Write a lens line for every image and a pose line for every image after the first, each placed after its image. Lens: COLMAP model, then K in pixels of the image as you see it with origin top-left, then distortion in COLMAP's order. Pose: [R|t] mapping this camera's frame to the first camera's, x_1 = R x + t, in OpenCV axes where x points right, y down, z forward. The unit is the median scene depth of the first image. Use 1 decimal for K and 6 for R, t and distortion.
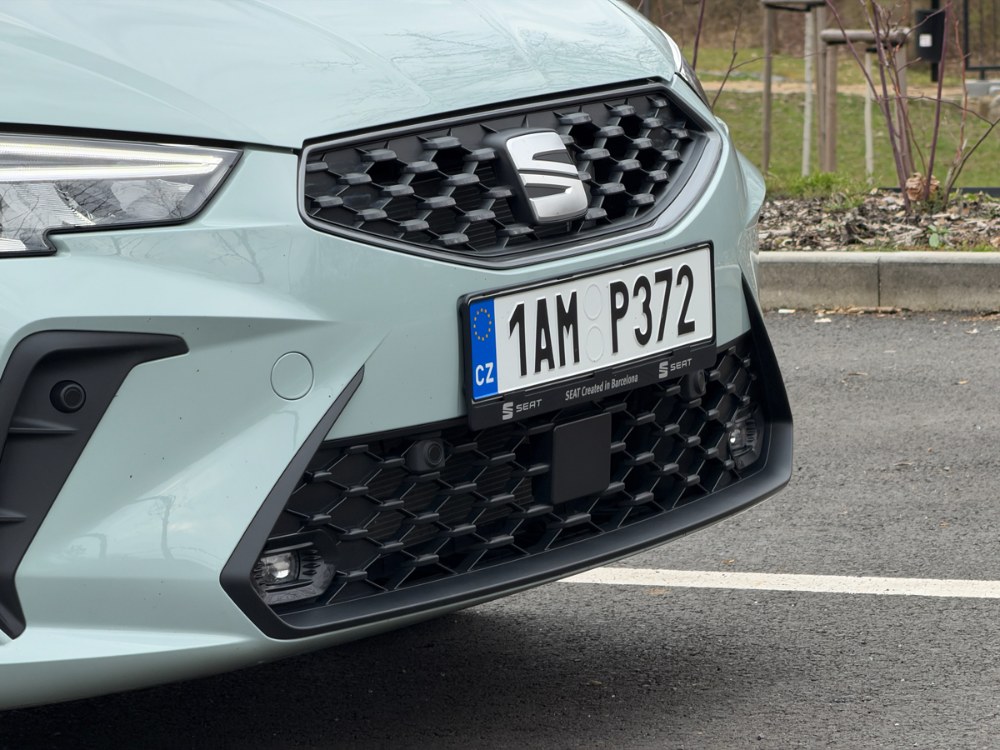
lens RADIAL K [[5869.3, 0, 500.0], [0, 5869.3, 374.4], [0, 0, 1]] dist [0.038001, 0.000000]
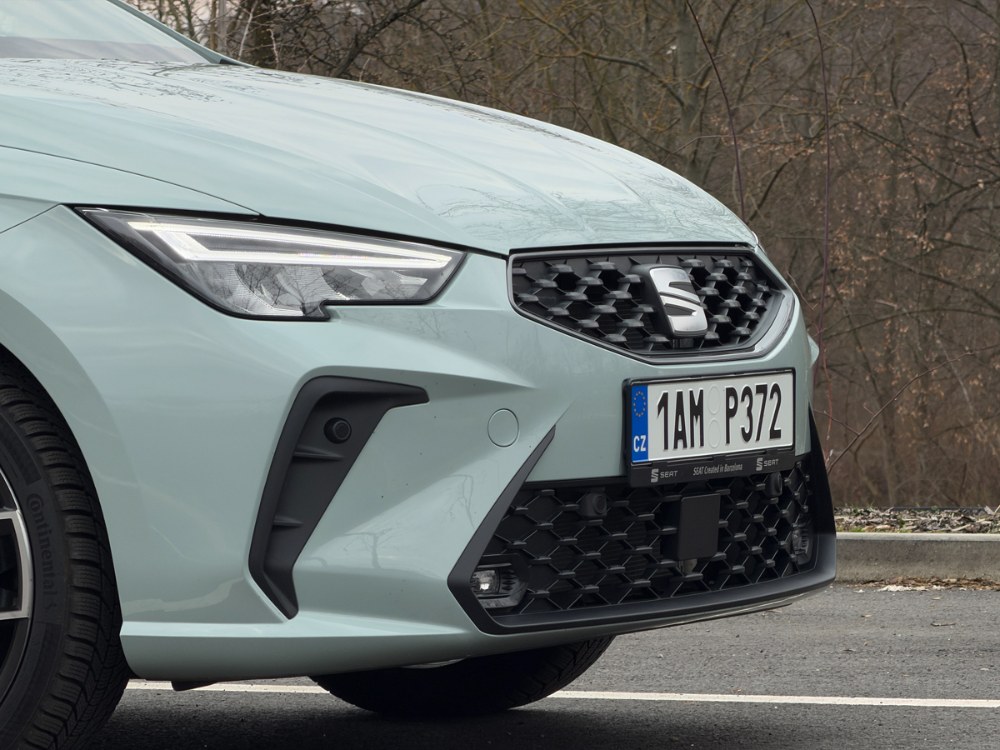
lens RADIAL K [[5869.3, 0, 500.1], [0, 5869.3, 375.5], [0, 0, 1]] dist [0.038001, 0.000000]
pose [[0.997360, 0.033133, 0.064614, -0.114240], [-0.027063, 0.995330, -0.092656, 0.102779], [-0.067382, 0.090663, 0.993599, -0.253329]]
